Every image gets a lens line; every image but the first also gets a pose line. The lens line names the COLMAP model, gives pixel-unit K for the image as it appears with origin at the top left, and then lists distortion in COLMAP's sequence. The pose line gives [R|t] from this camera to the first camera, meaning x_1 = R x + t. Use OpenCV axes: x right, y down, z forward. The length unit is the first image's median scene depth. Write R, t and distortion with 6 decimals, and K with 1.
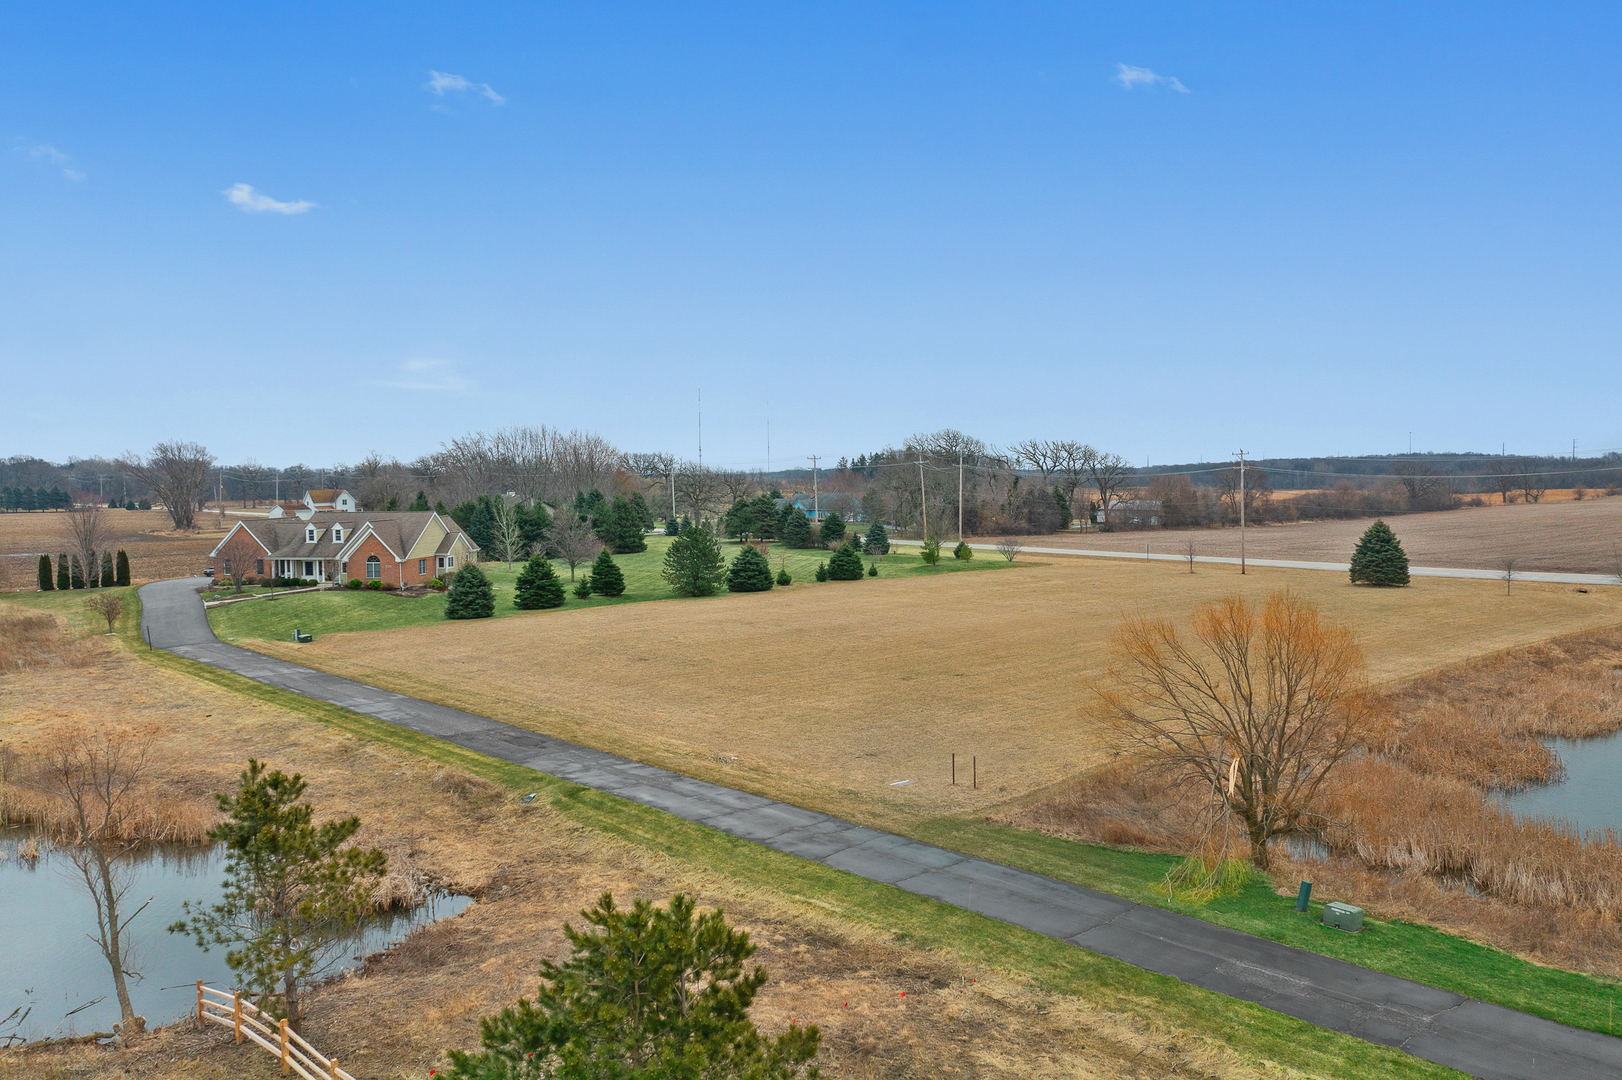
lens RADIAL K [[1289.4, 0, 831.0], [0, 1289.4, 539.4], [0, 0, 1]] dist [-0.002948, 0.003909]
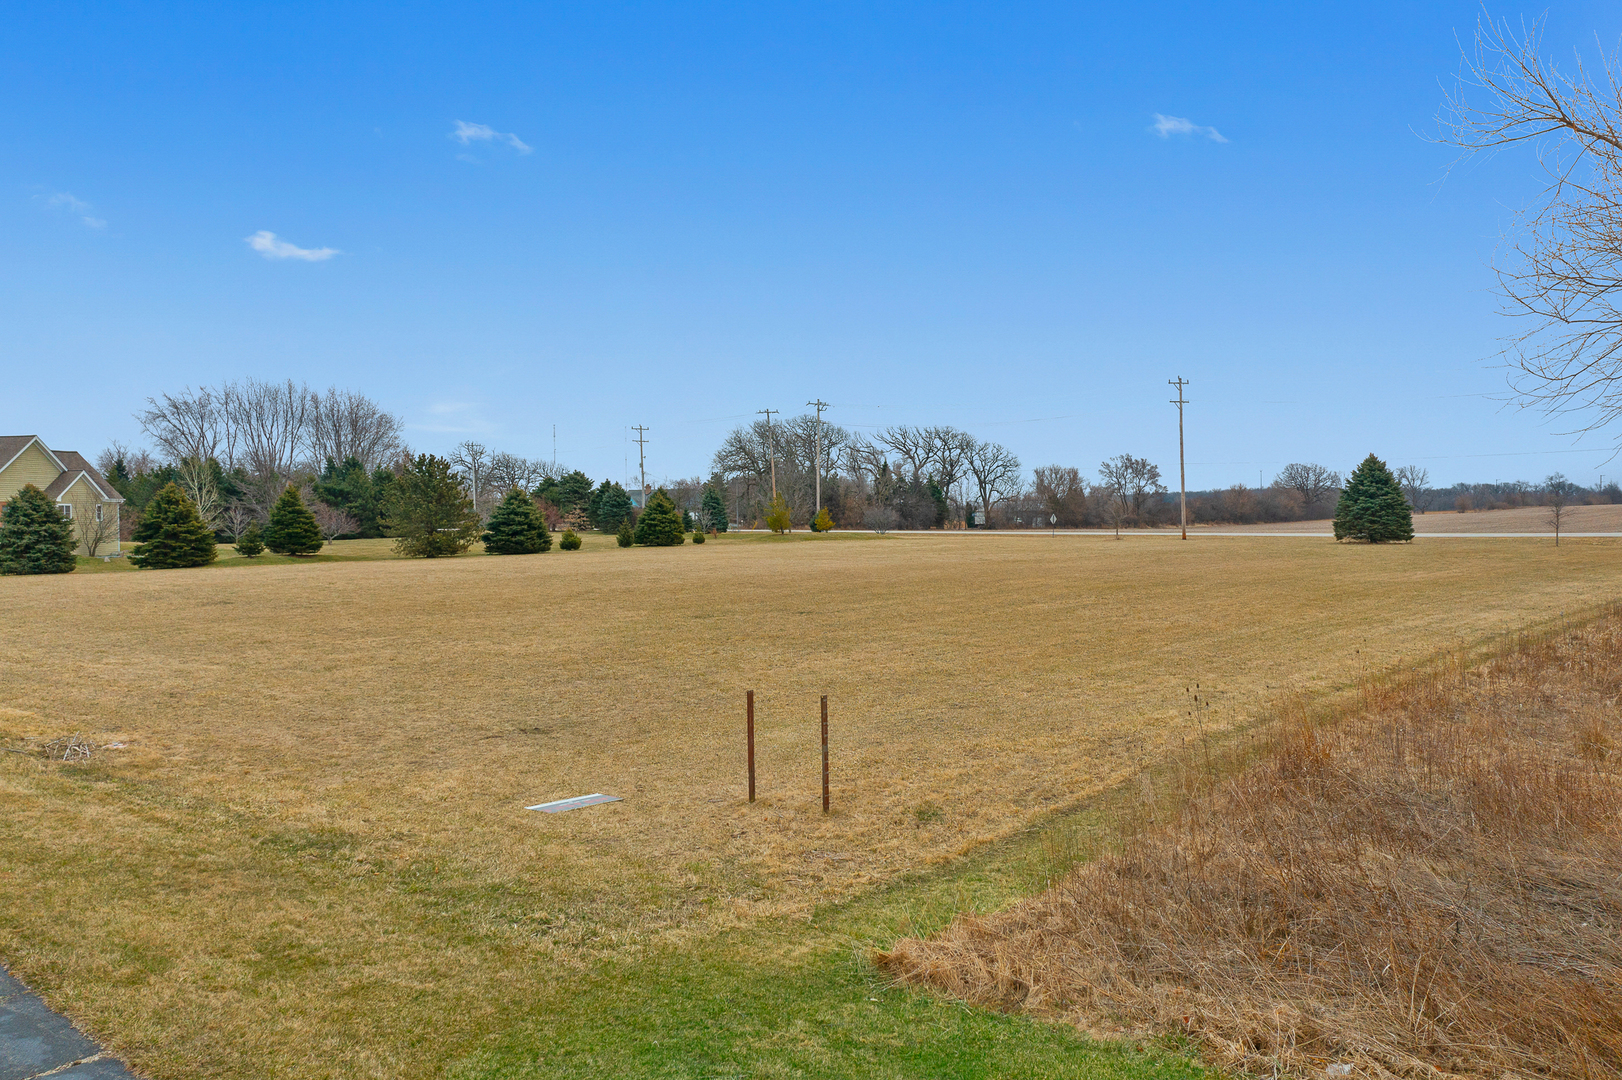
lens RADIAL K [[1289.4, 0, 831.0], [0, 1289.4, 539.4], [0, 0, 1]] dist [-0.002948, 0.003909]
pose [[0.994422, -0.002235, 0.105447, 0.035508], [0.005878, 0.999396, -0.034251, 0.061031], [-0.105307, 0.034680, 0.993835, 0.307191]]
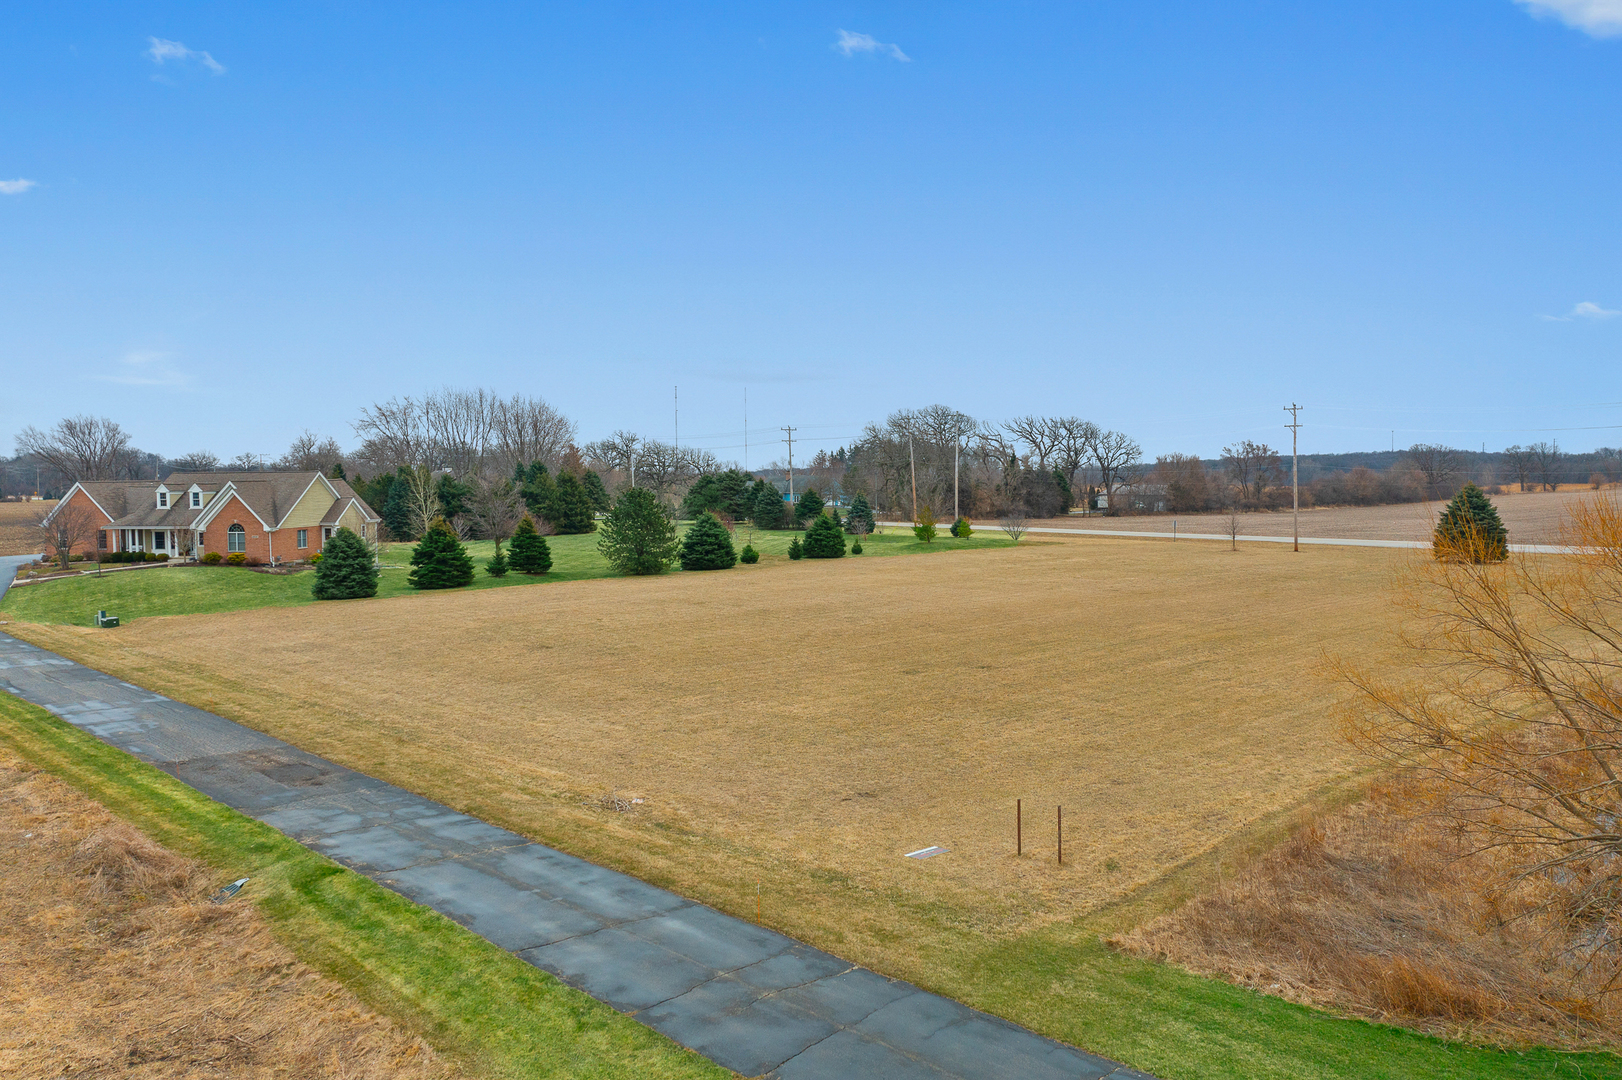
lens RADIAL K [[1289.4, 0, 831.0], [0, 1289.4, 539.4], [0, 0, 1]] dist [-0.002948, 0.003909]
pose [[0.999863, 0.000205, 0.016538, 0.002135], [-0.000186, 0.999999, -0.001118, 0.023480], [-0.016538, 0.001114, 0.999863, 0.191750]]
